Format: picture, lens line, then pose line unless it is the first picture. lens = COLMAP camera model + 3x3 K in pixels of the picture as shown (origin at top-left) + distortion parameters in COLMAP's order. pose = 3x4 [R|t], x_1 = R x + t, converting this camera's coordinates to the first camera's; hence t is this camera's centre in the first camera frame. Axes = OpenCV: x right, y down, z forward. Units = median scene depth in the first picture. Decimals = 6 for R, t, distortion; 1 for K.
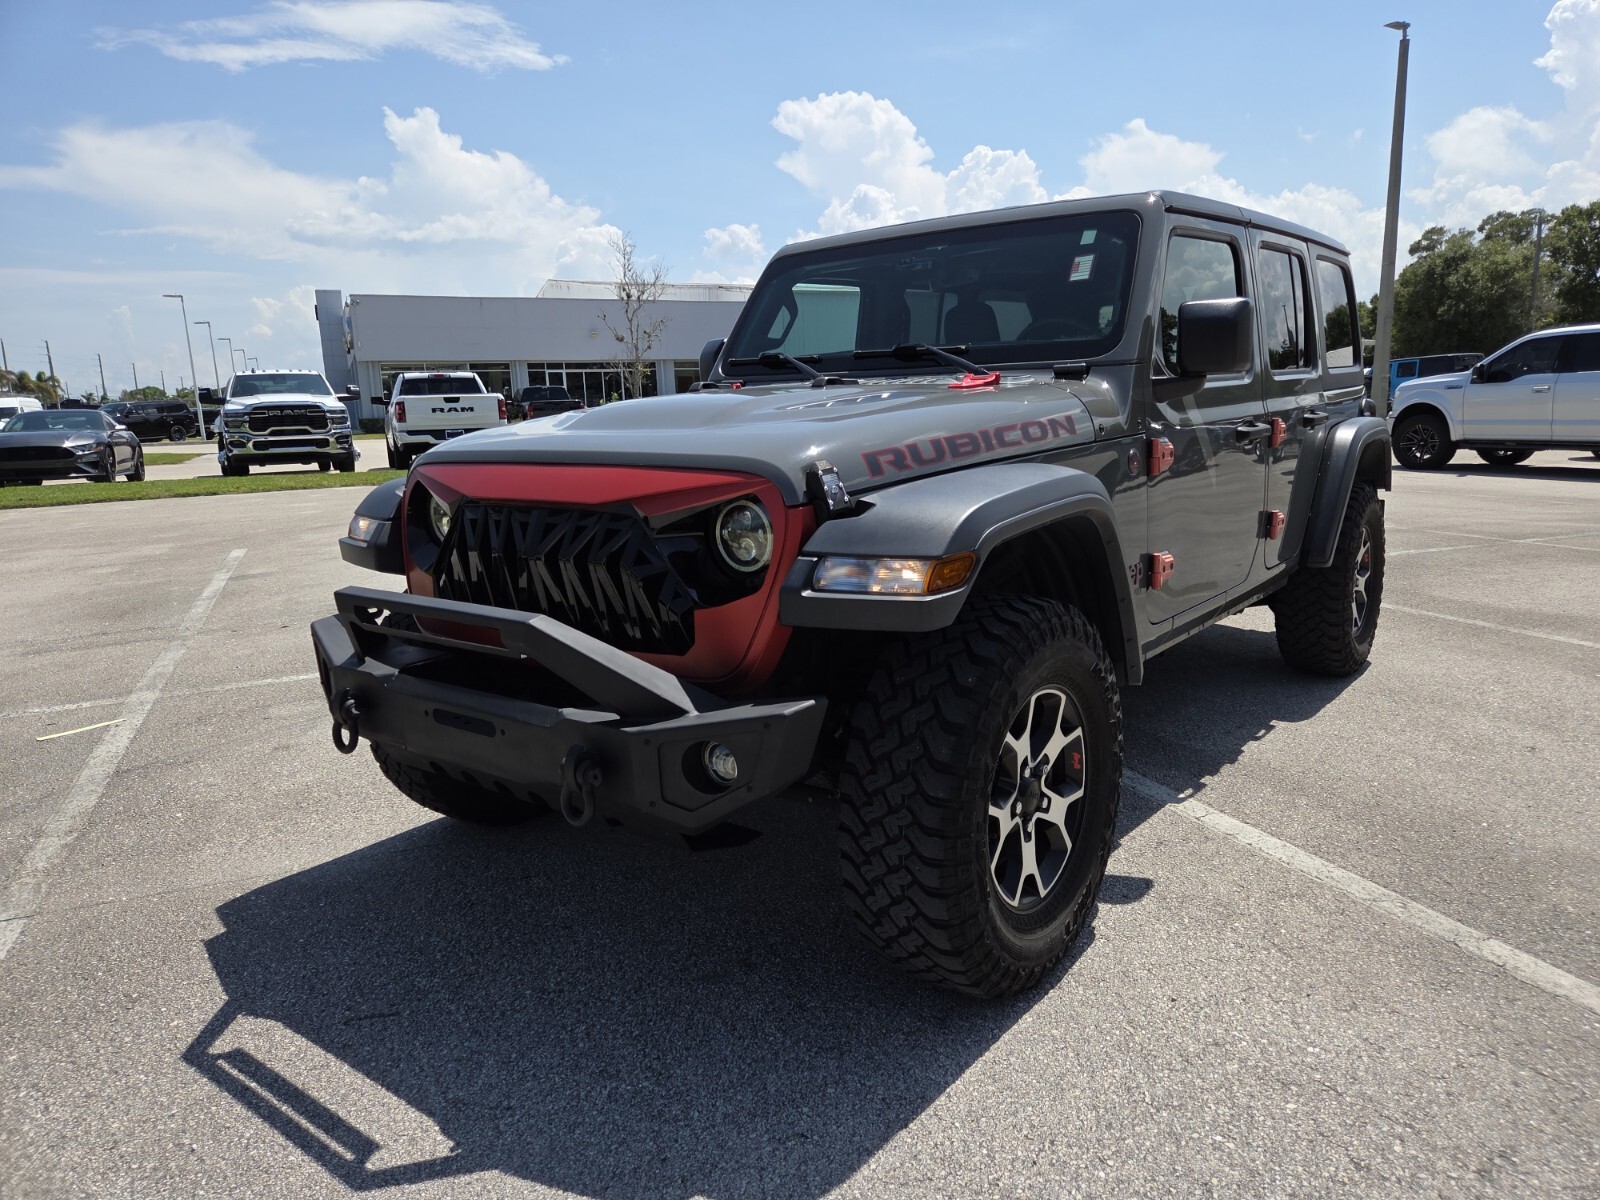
lens RADIAL K [[1095.4, 0, 801.2], [0, 1095.4, 591.4], [0, 0, 1]] dist [0.029732, -0.021049]
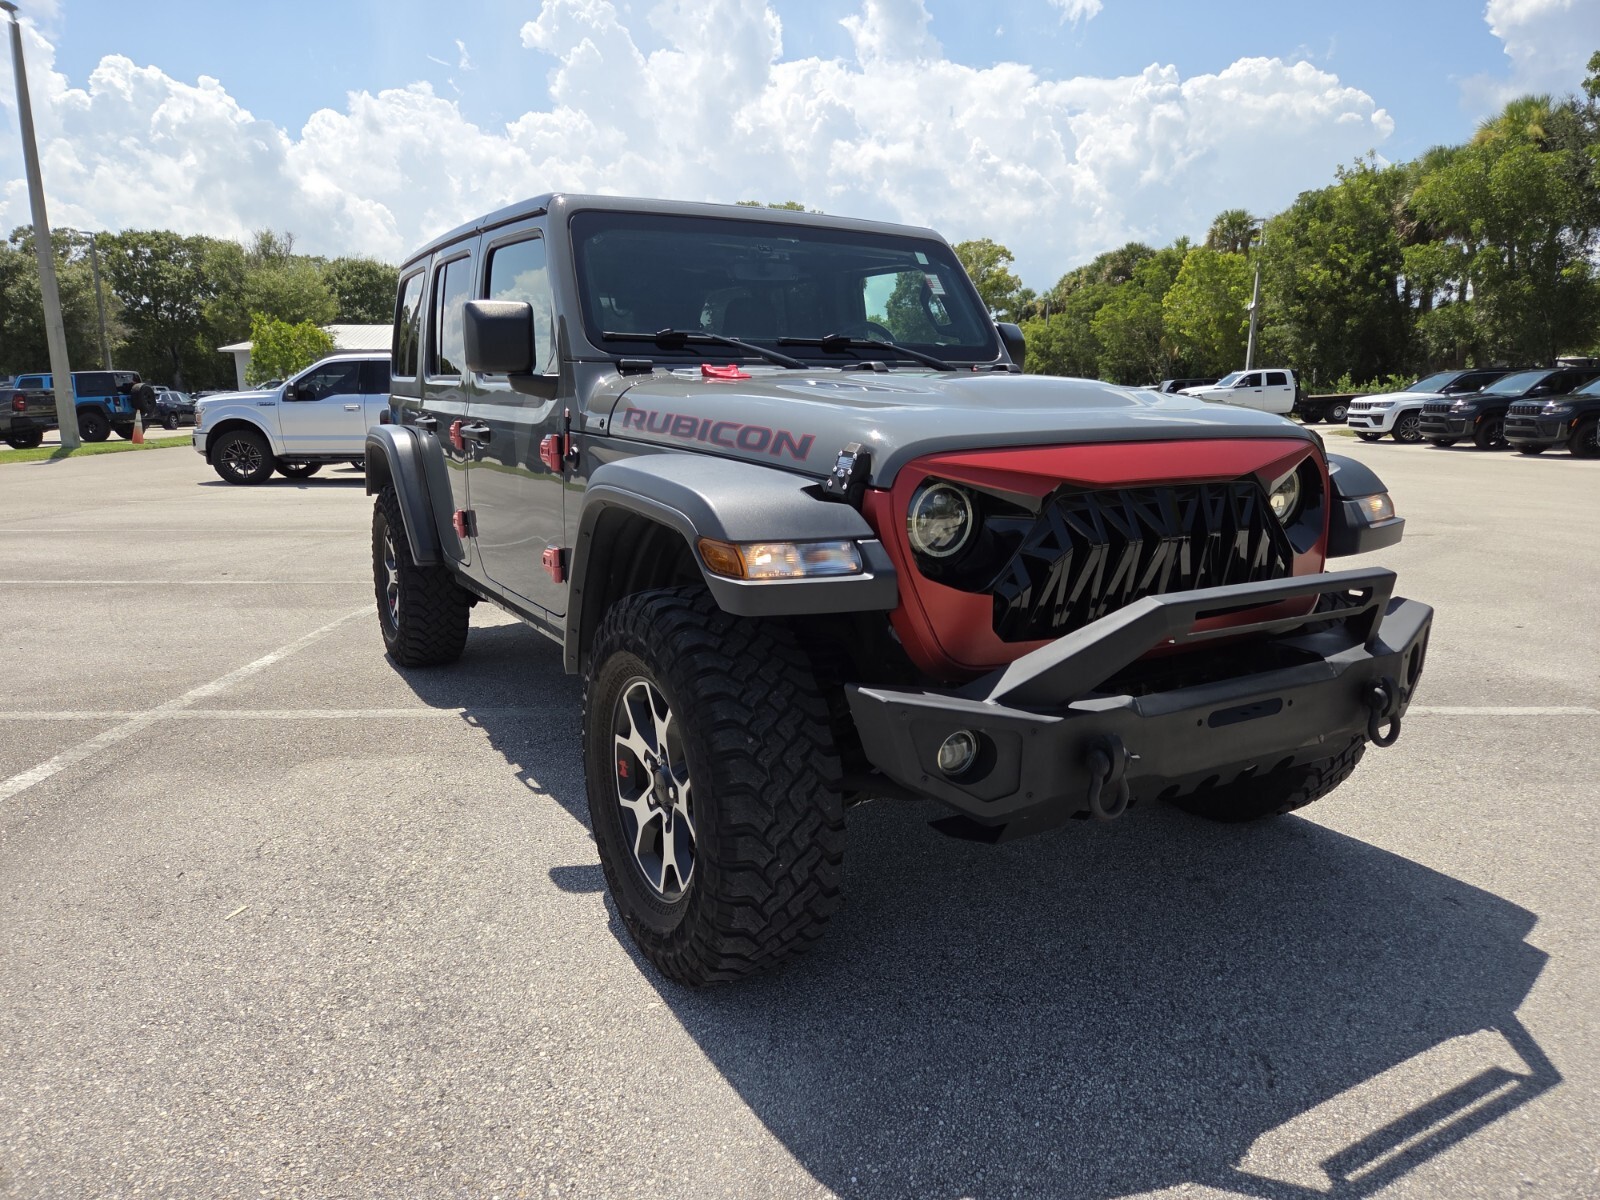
lens RADIAL K [[1108.7, 0, 795.9], [0, 1108.7, 607.4], [0, 0, 1]] dist [0.039418, -0.034206]
pose [[0.359458, -0.141148, 0.922425, -0.173429], [0.149792, 0.984404, 0.092261, -0.014907], [-0.921061, 0.105008, 0.374994, 0.130148]]
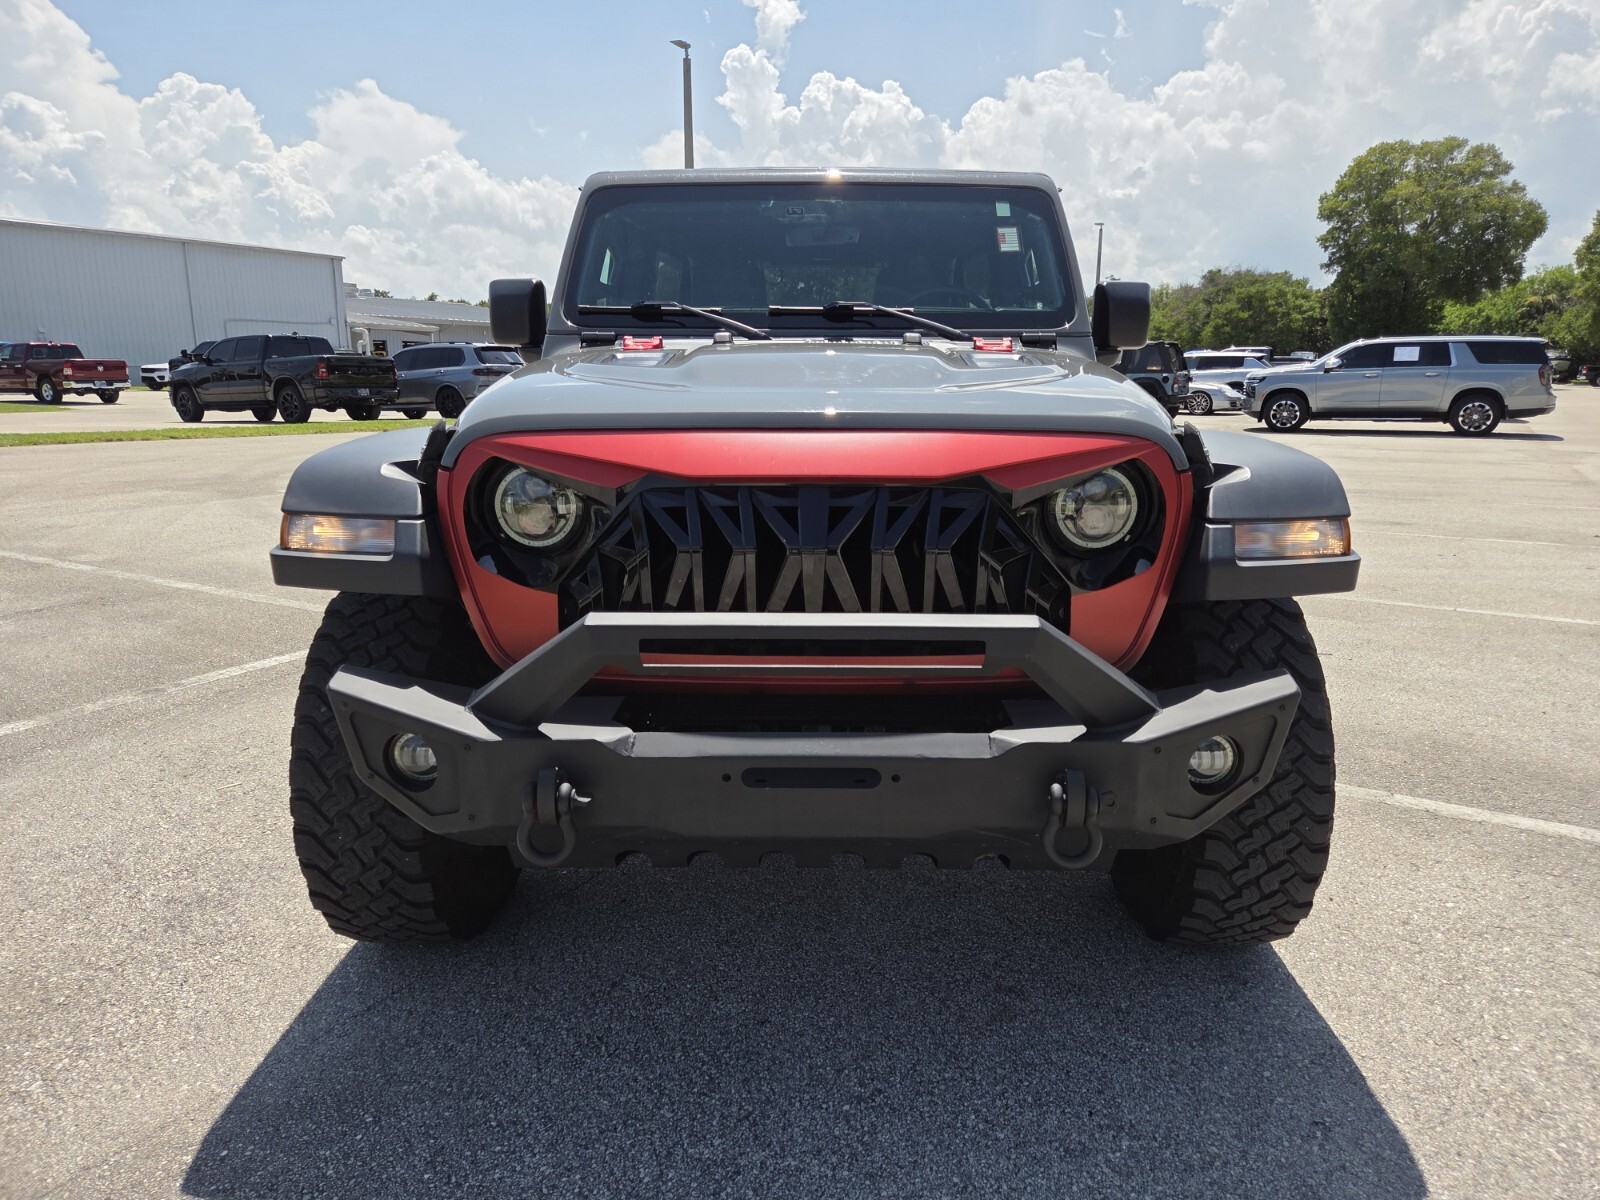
lens RADIAL K [[1092.8, 0, 811.9], [0, 1092.8, 595.5], [0, 0, 1]] dist [0.049160, -0.043486]
pose [[0.786589, -0.090379, 0.610826, -0.100838], [0.076277, 0.995876, 0.049127, -0.005239], [-0.612747, 0.007950, 0.790239, 0.056738]]
